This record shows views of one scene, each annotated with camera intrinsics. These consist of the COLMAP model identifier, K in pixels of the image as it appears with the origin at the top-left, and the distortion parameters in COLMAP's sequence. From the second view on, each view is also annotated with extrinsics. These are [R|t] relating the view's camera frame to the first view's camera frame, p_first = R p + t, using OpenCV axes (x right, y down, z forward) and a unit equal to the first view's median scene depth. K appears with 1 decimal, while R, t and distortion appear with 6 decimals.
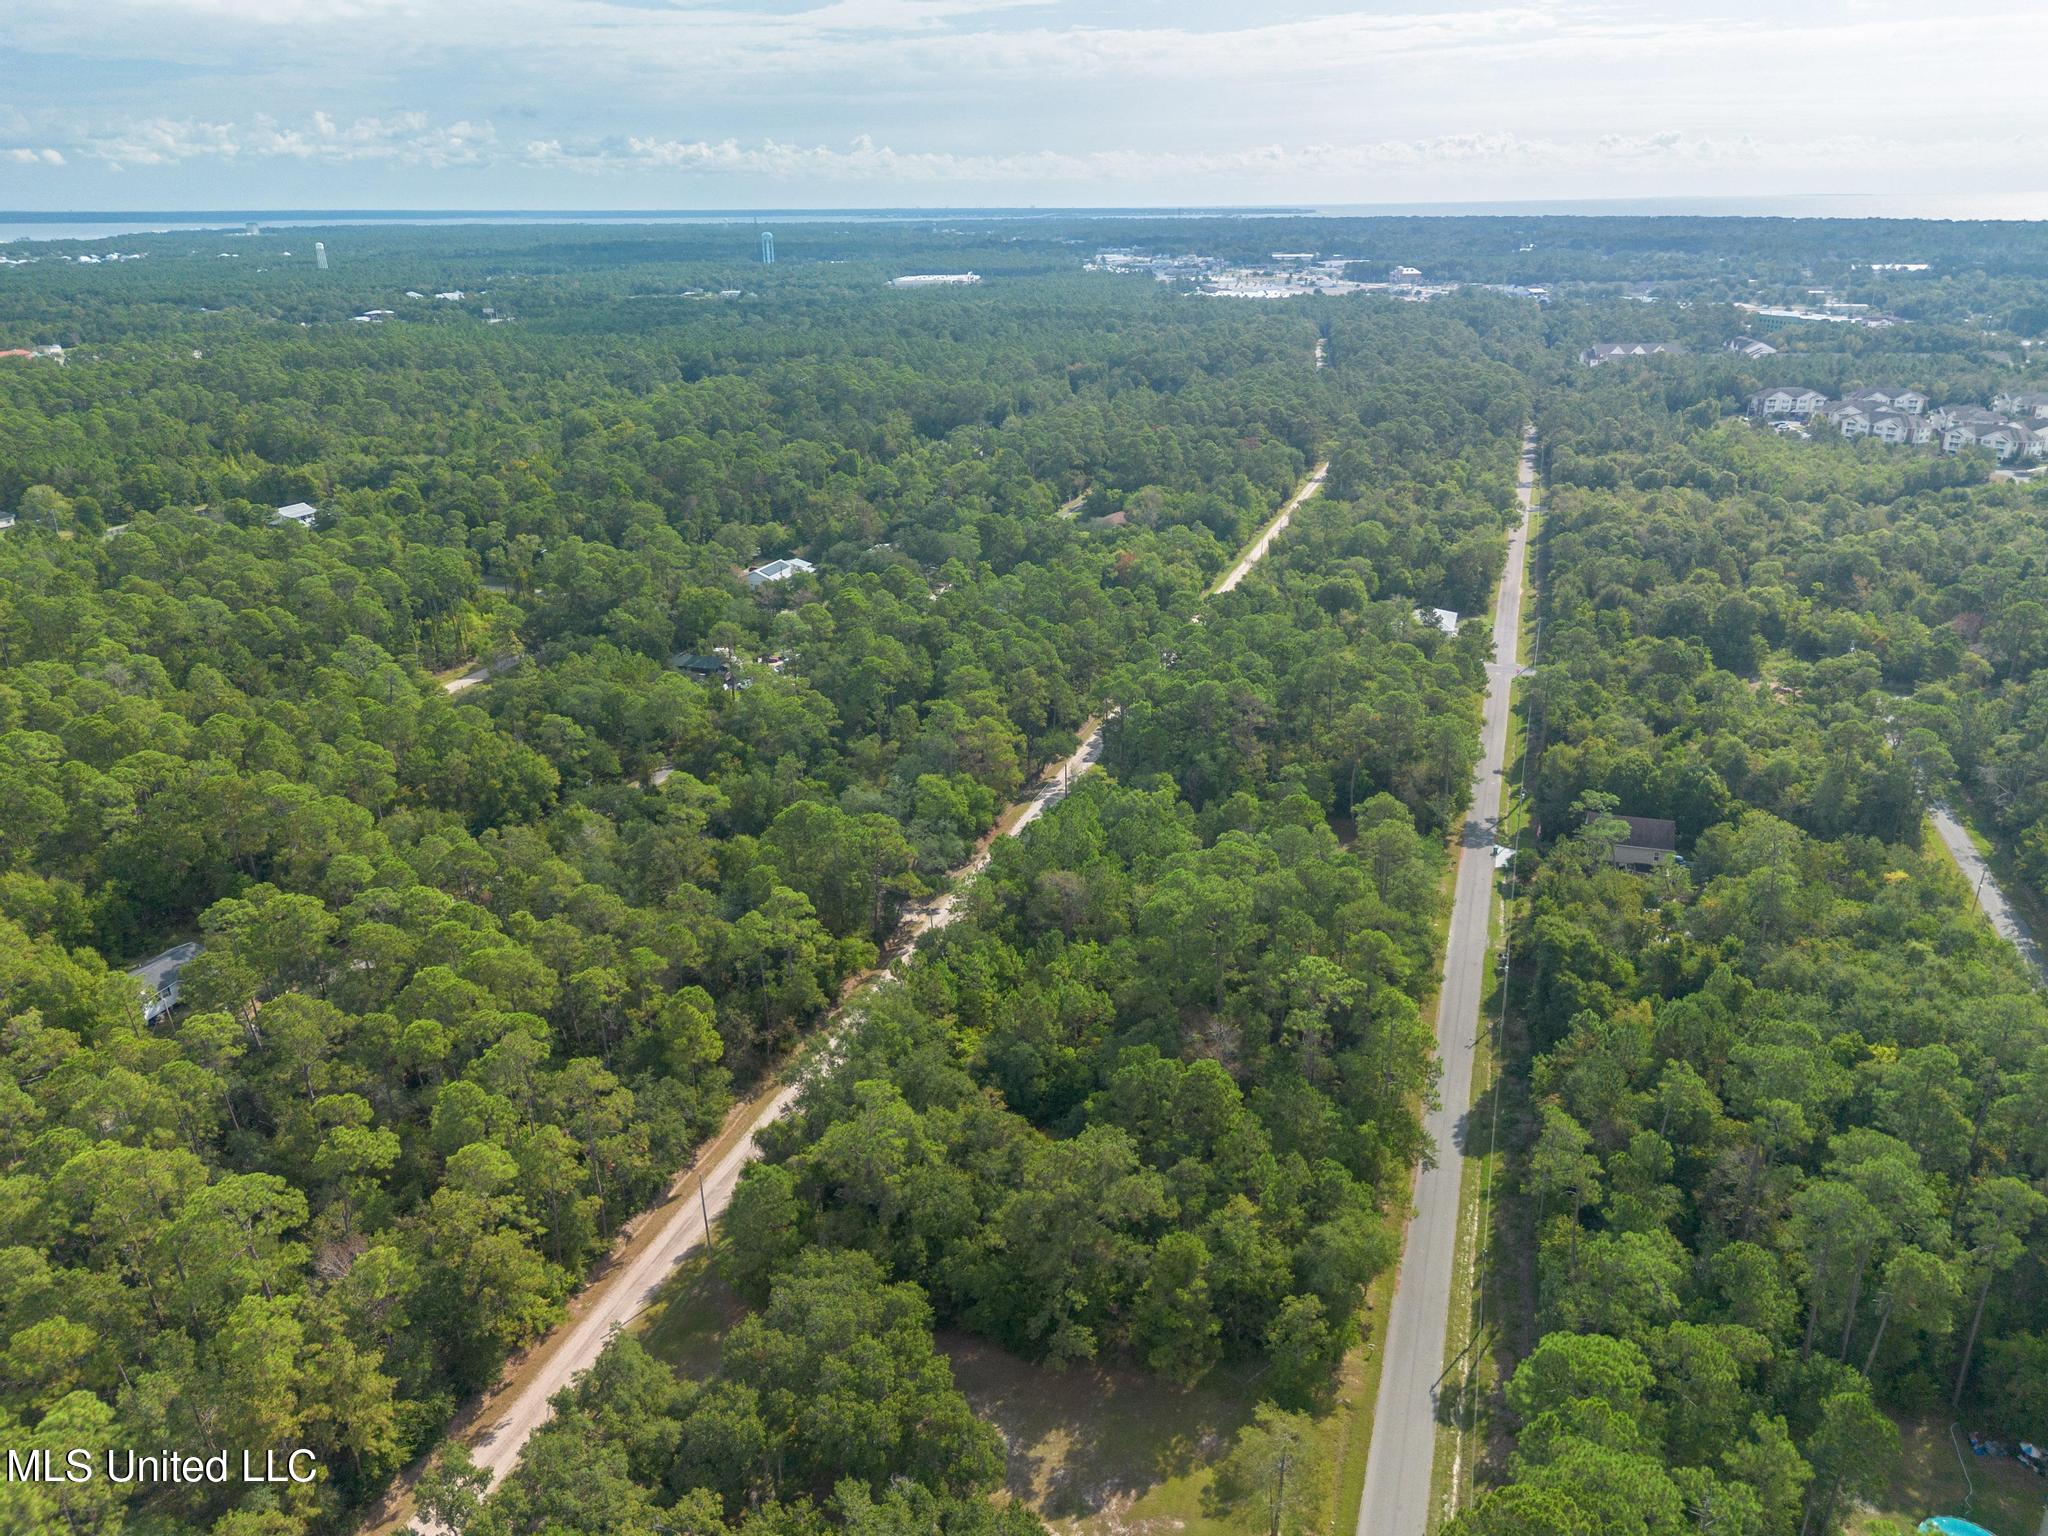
lens RADIAL K [[1462.4, 0, 1032.6], [0, 1462.4, 768.2], [0, 0, 1]] dist [0.074680, -0.064249]
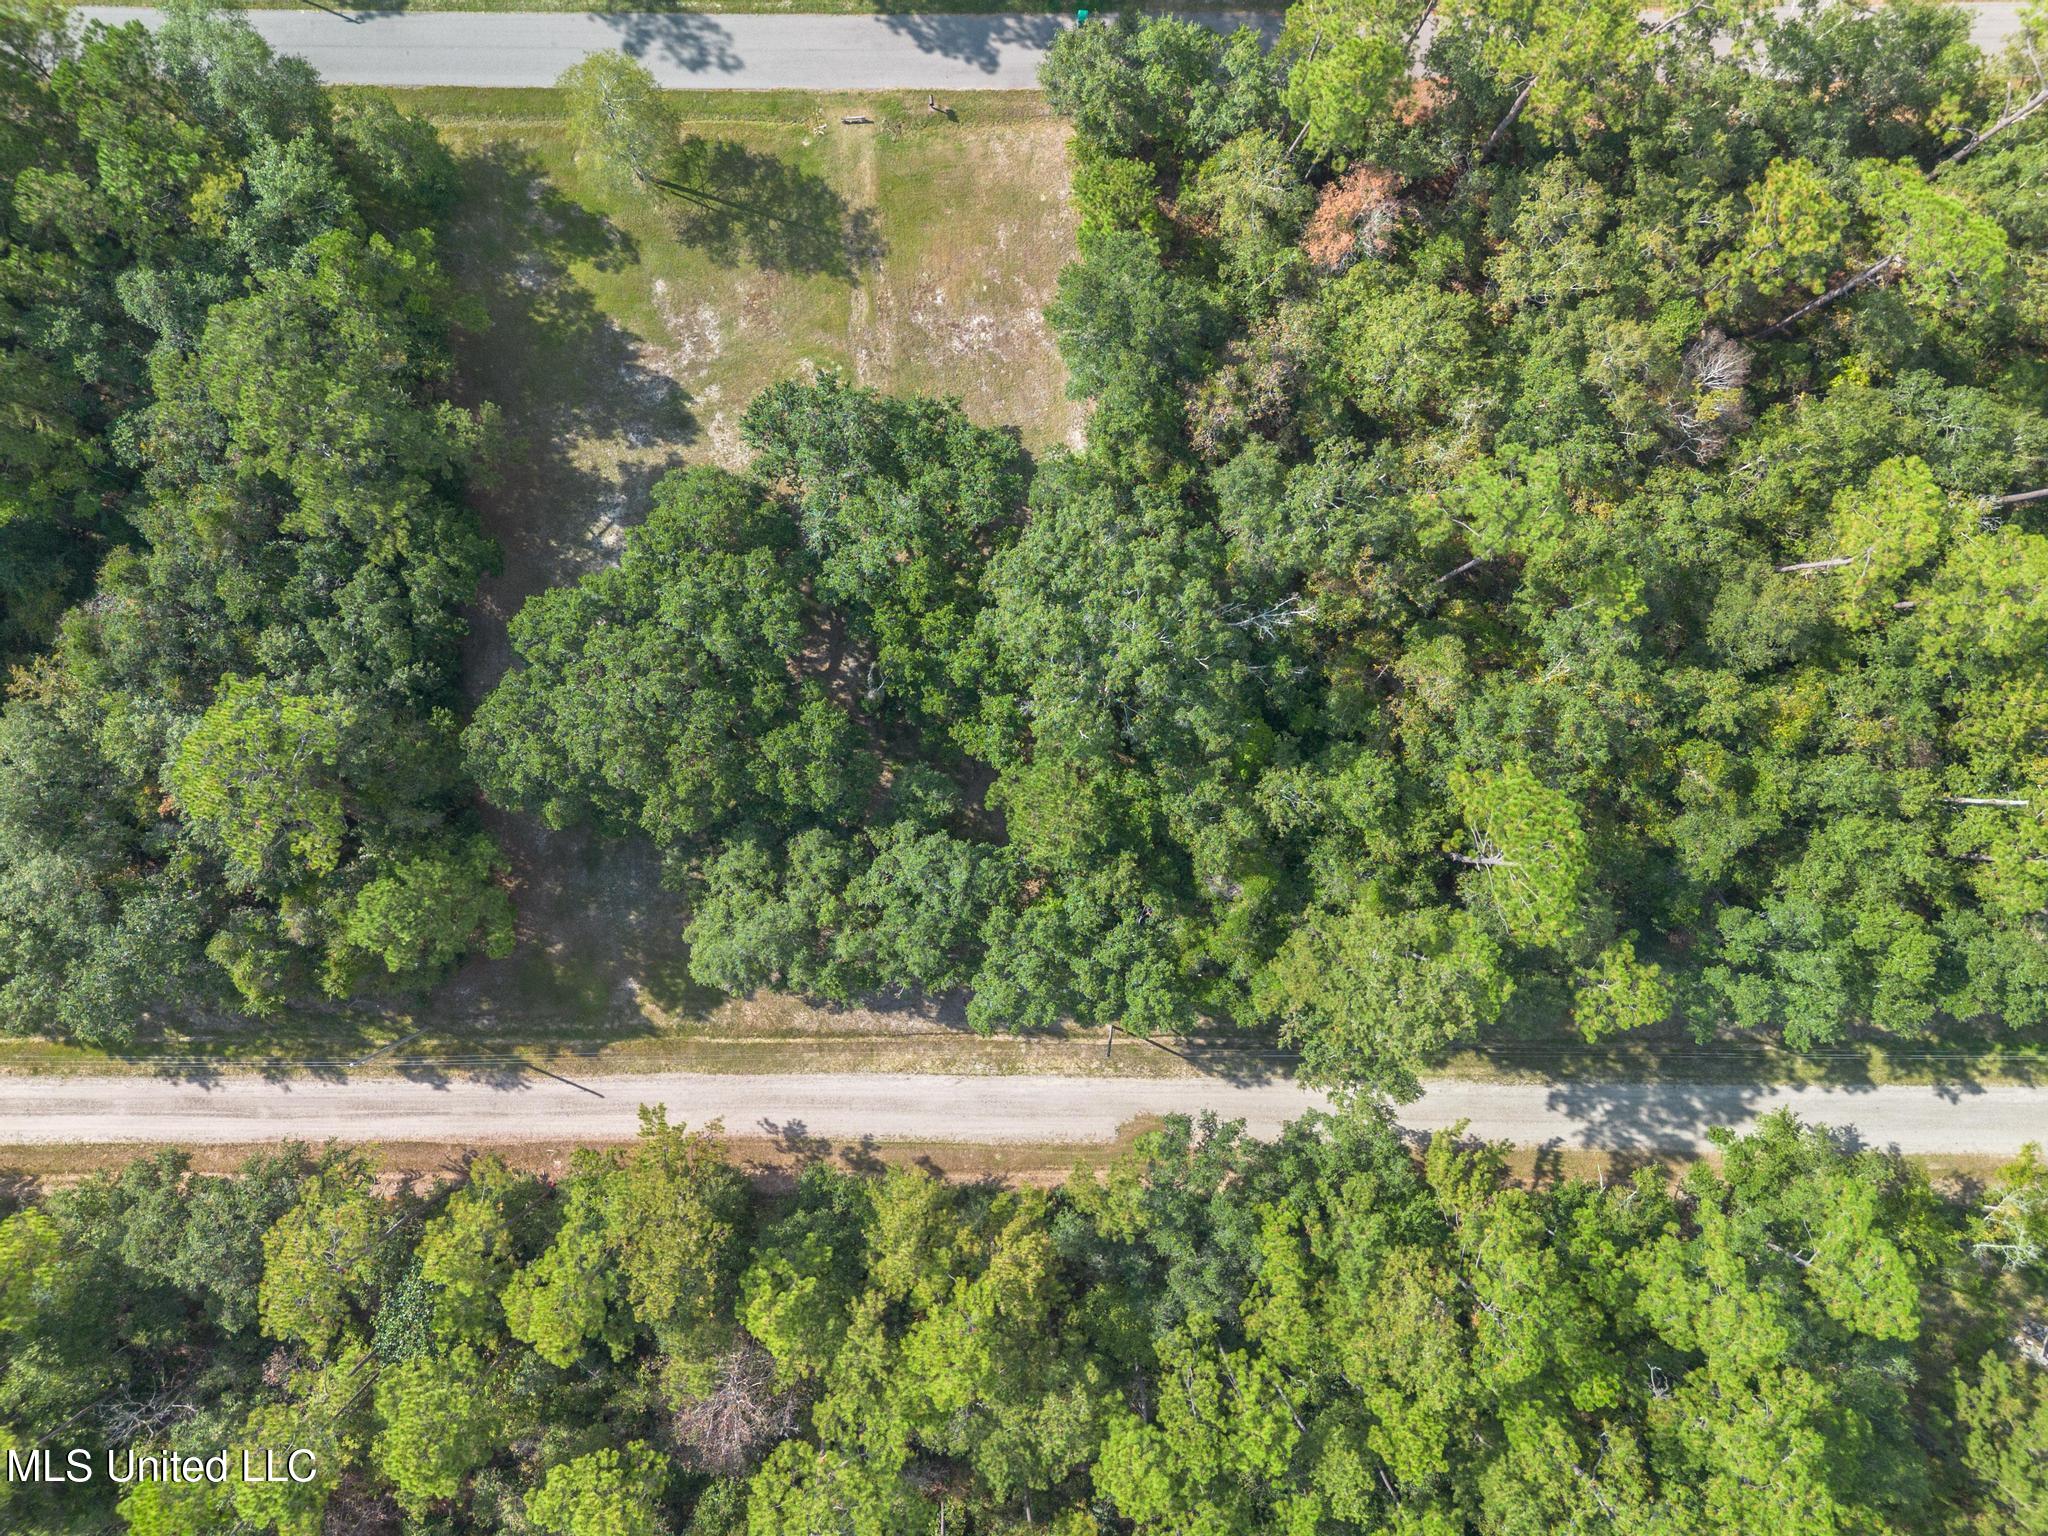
lens RADIAL K [[1415.4, 0, 1029.3], [0, 1415.4, 770.5], [0, 0, 1]] dist [0.072076, -0.069482]
pose [[-0.318235, -0.947871, 0.016363, -0.110731], [0.344530, -0.099556, 0.933482, -0.098767], [-0.883191, 0.302704, 0.358252, 0.260820]]
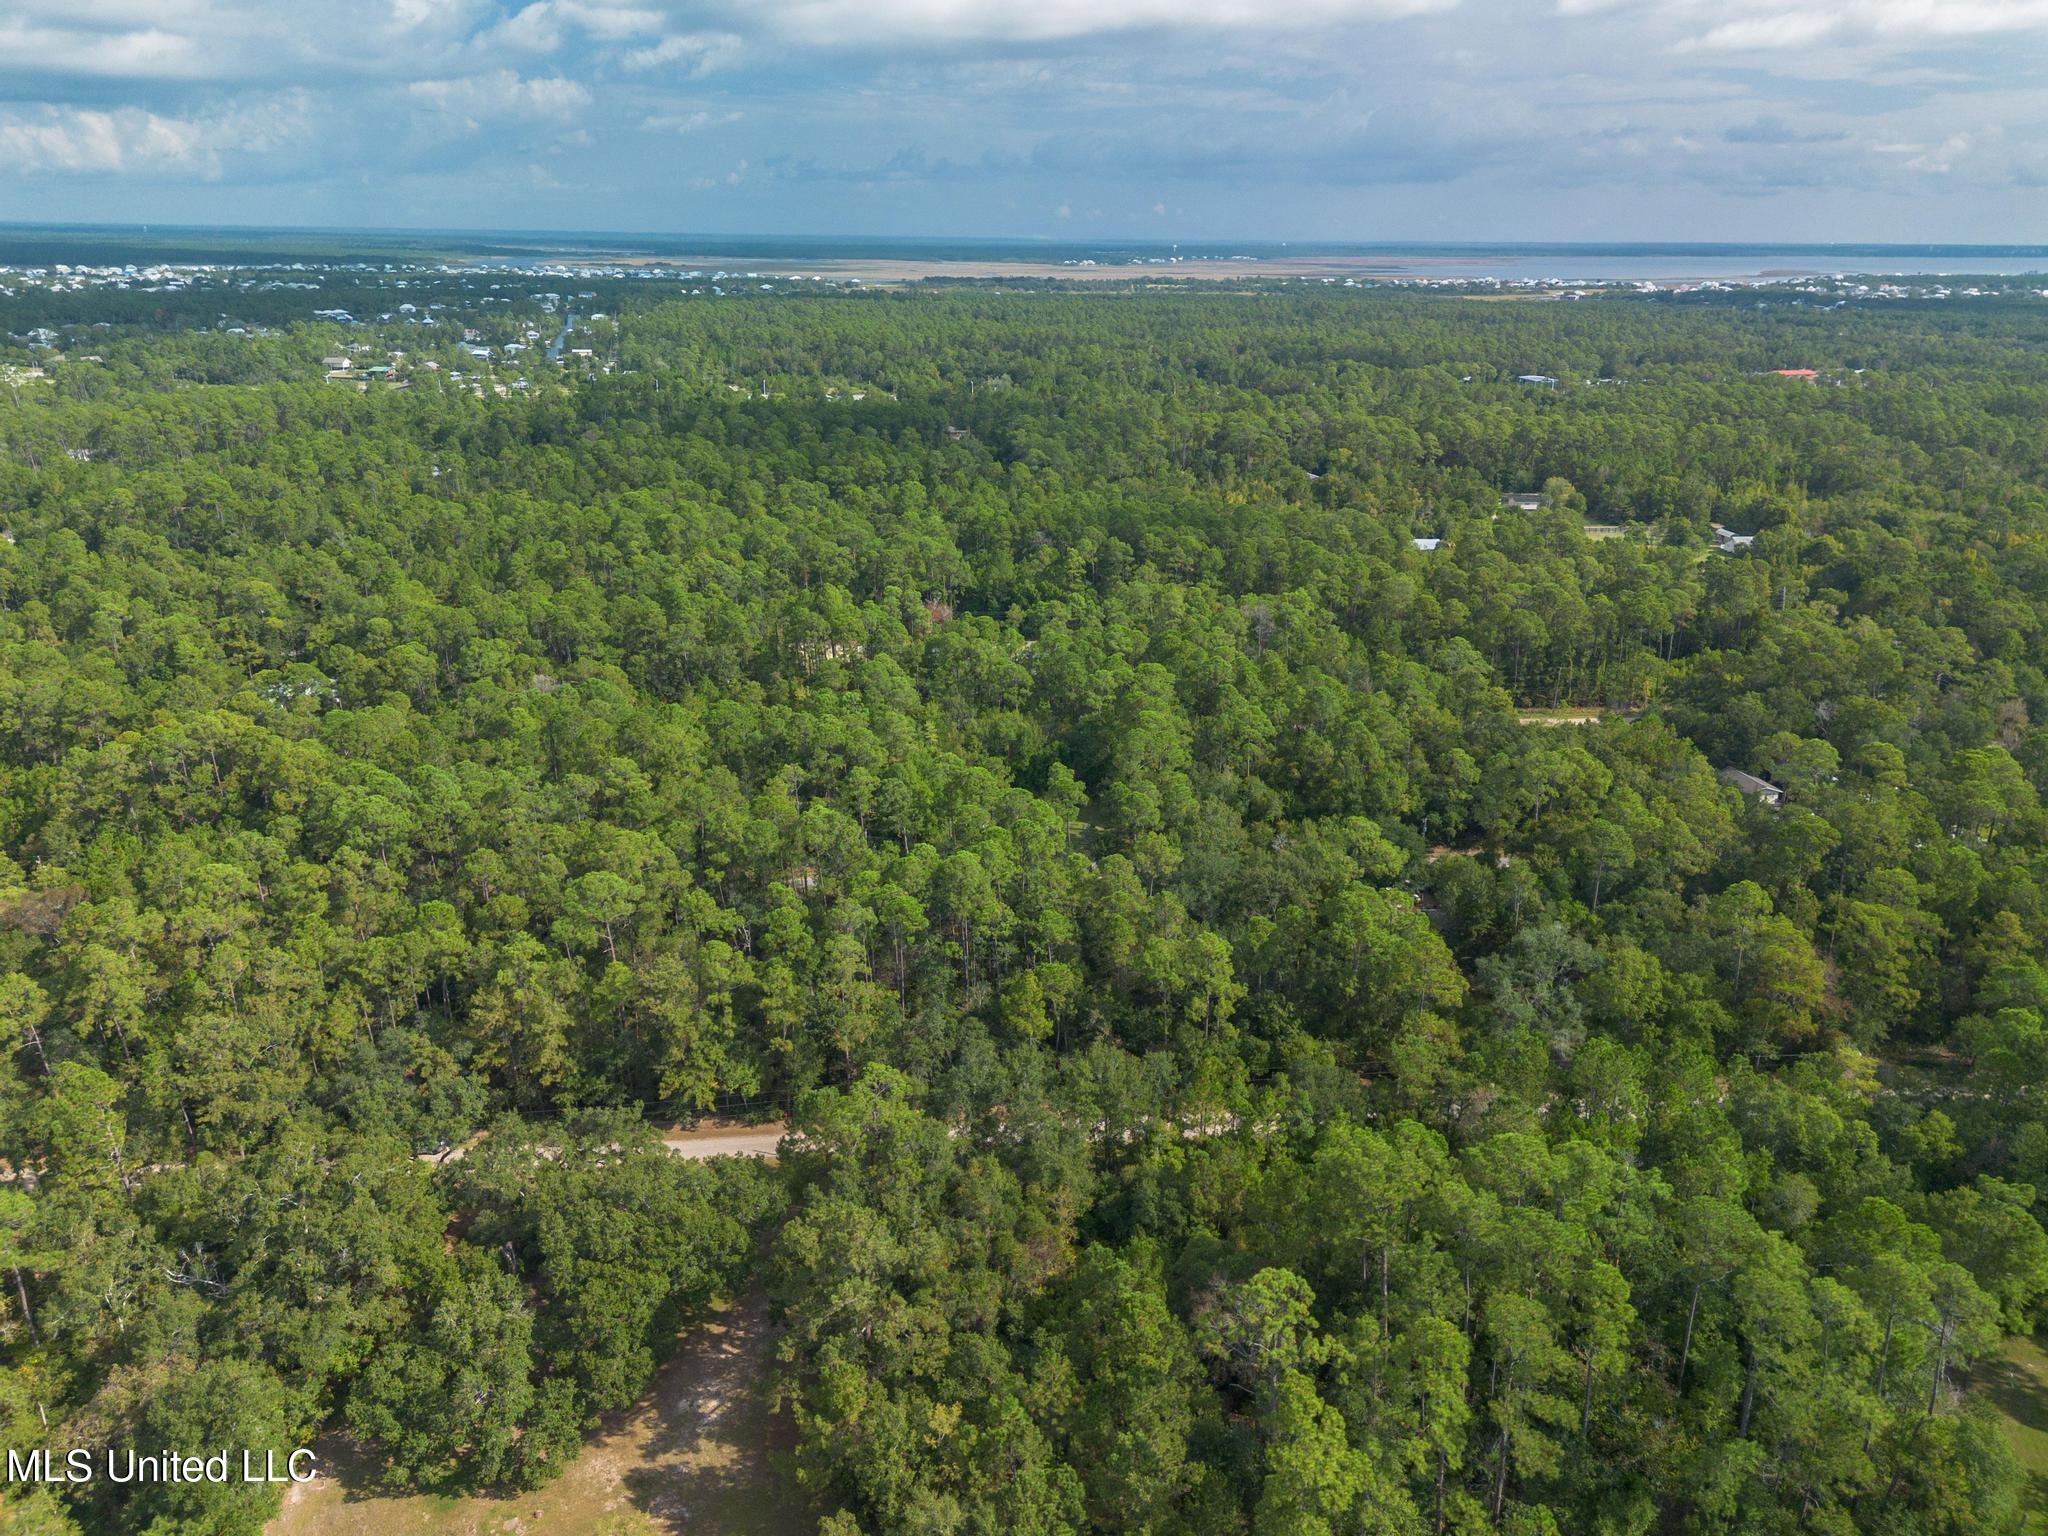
lens RADIAL K [[1475.9, 0, 1031.9], [0, 1475.9, 772.3], [0, 0, 1]] dist [0.076498, -0.074476]
pose [[0.406459, 0.324883, -0.853957, 0.375663], [-0.342168, 0.920755, 0.187434, -0.103260], [0.847179, 0.216013, 0.485414, 0.277059]]
